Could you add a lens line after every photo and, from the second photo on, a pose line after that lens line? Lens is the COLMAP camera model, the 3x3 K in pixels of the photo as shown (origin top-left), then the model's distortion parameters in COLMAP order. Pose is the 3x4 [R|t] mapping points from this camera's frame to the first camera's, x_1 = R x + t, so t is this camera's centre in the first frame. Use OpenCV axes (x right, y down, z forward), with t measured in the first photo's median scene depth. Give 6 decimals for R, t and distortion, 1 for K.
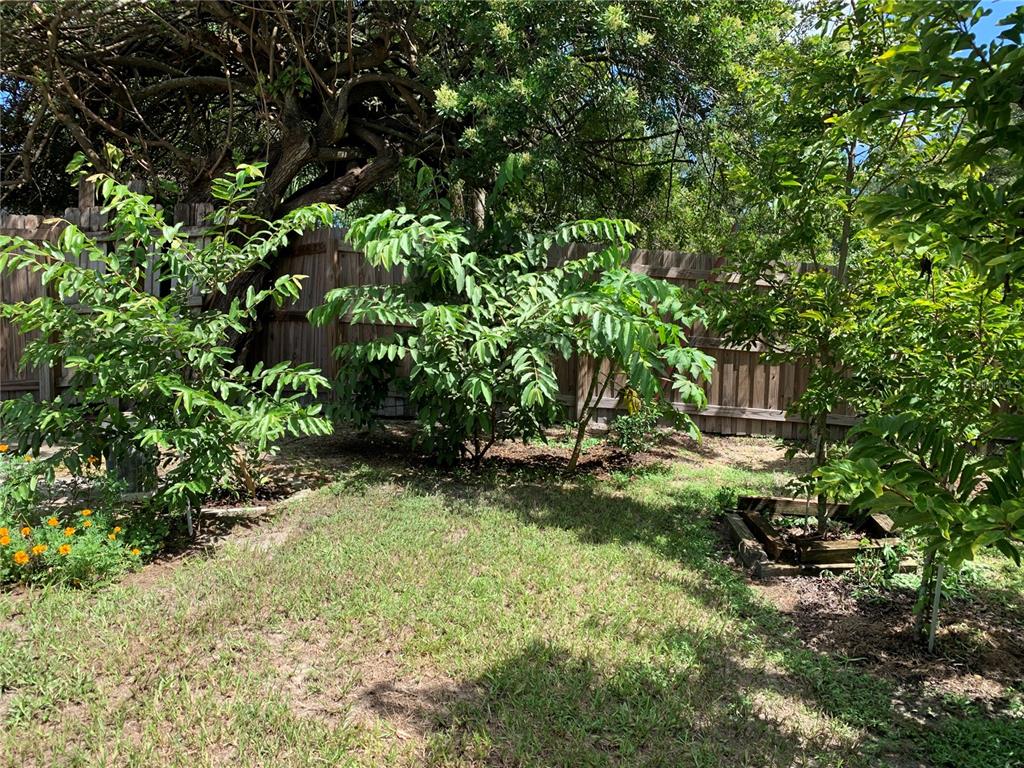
lens RADIAL K [[792.4, 0, 507.9], [0, 792.4, 386.8], [0, 0, 1]] dist [0.031065, -0.017131]
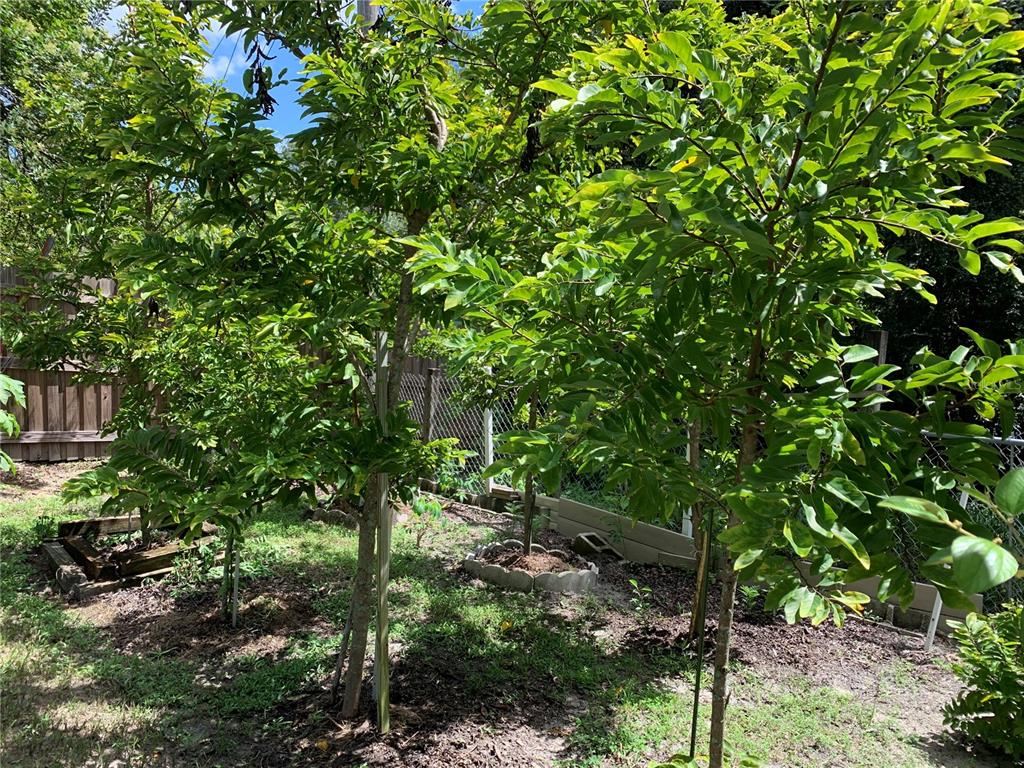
lens RADIAL K [[792.4, 0, 507.9], [0, 792.4, 386.8], [0, 0, 1]] dist [0.031065, -0.017131]
pose [[0.717855, -0.046285, 0.694652, 0.019560], [0.059633, 0.998208, 0.004886, -0.000278], [-0.693634, 0.037916, 0.719329, -0.107361]]
